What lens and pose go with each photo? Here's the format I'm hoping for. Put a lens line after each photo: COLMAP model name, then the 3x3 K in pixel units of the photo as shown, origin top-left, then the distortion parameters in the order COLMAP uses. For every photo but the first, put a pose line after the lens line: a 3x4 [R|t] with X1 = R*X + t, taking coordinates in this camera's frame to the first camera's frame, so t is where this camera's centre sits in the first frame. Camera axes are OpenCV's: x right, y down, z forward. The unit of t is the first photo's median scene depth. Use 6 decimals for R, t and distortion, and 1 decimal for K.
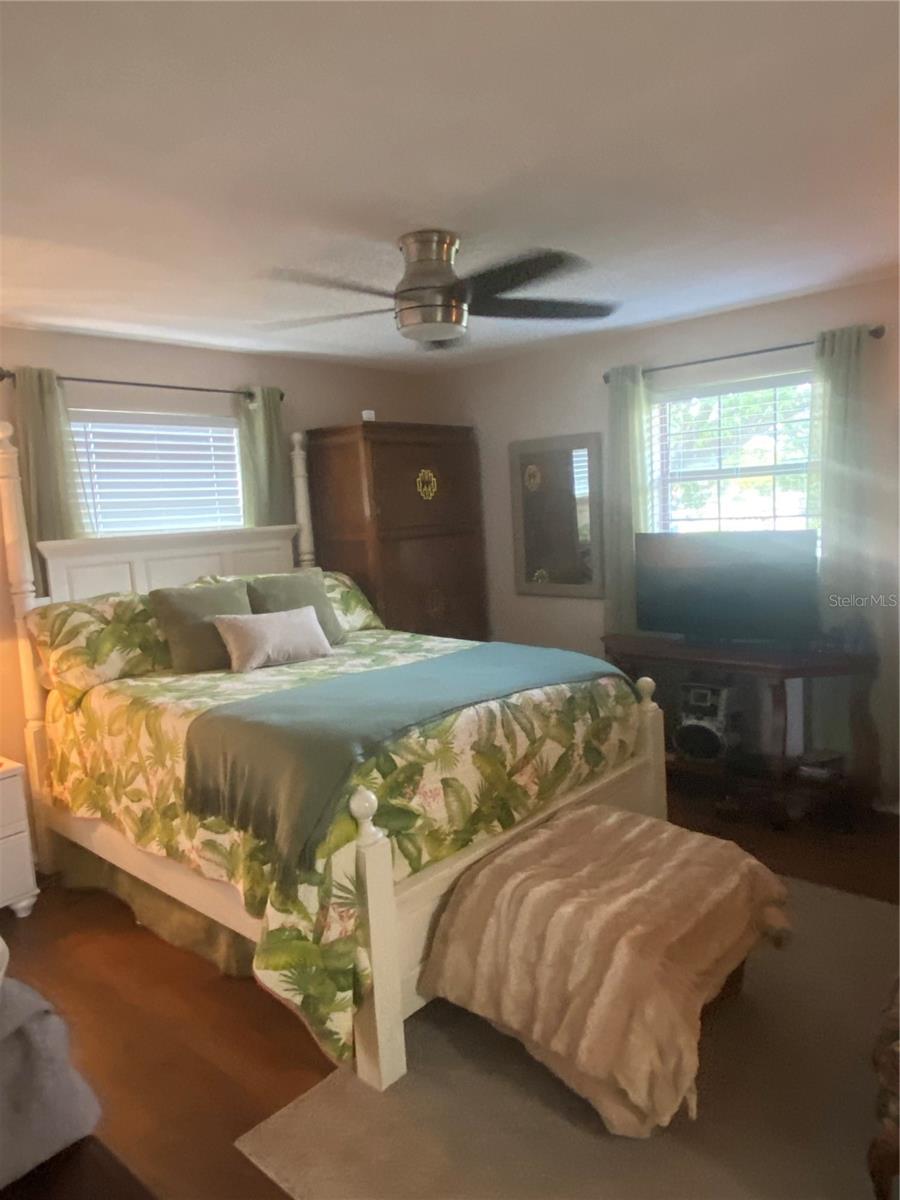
lens RADIAL K [[795.5, 0, 459.1], [0, 795.5, 597.8], [0, 0, 1]] dist [0.087828, -0.101216]
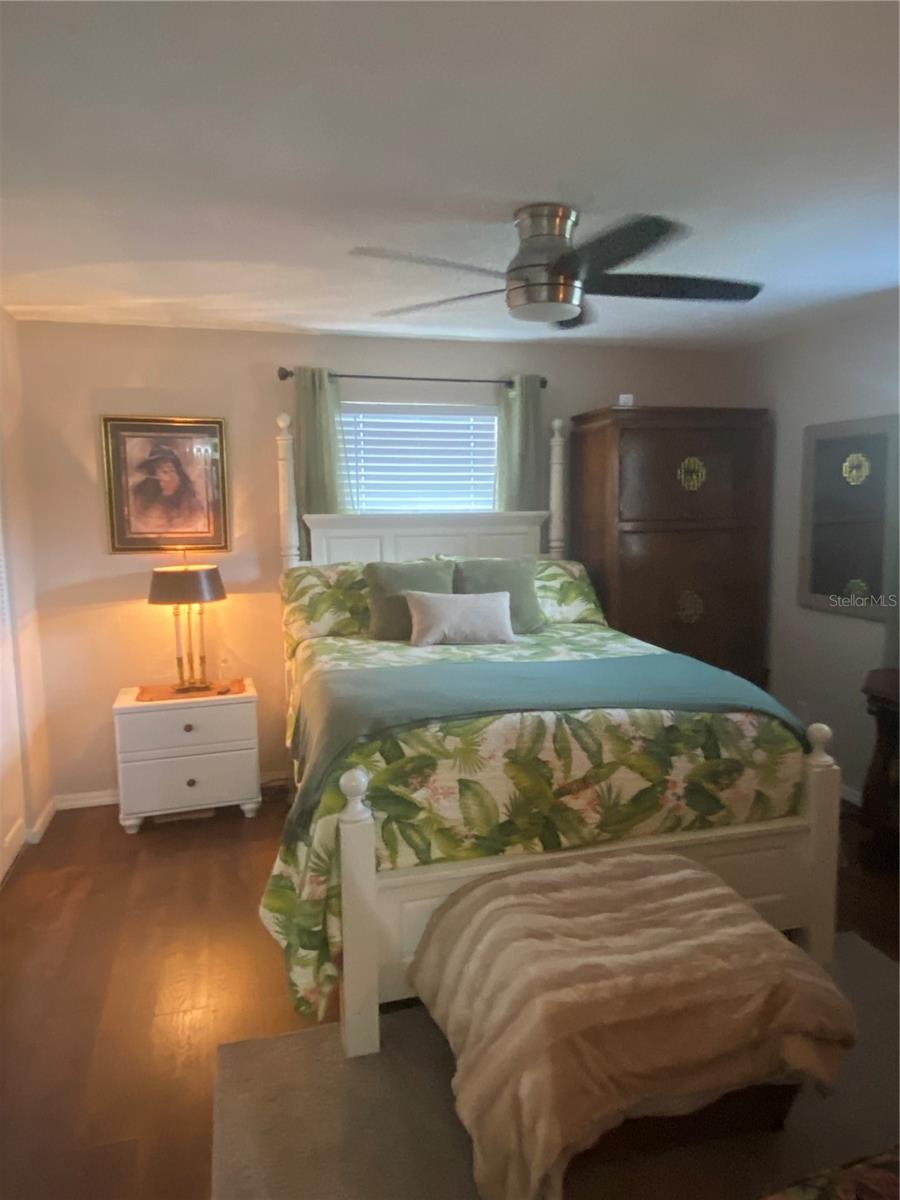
lens RADIAL K [[795.5, 0, 459.1], [0, 795.5, 597.8], [0, 0, 1]] dist [0.087828, -0.101216]
pose [[0.845579, 0.110194, -0.522354, 0.402277], [-0.099529, 0.993850, 0.048543, -0.034882], [0.524491, 0.010942, 0.851346, 0.145734]]
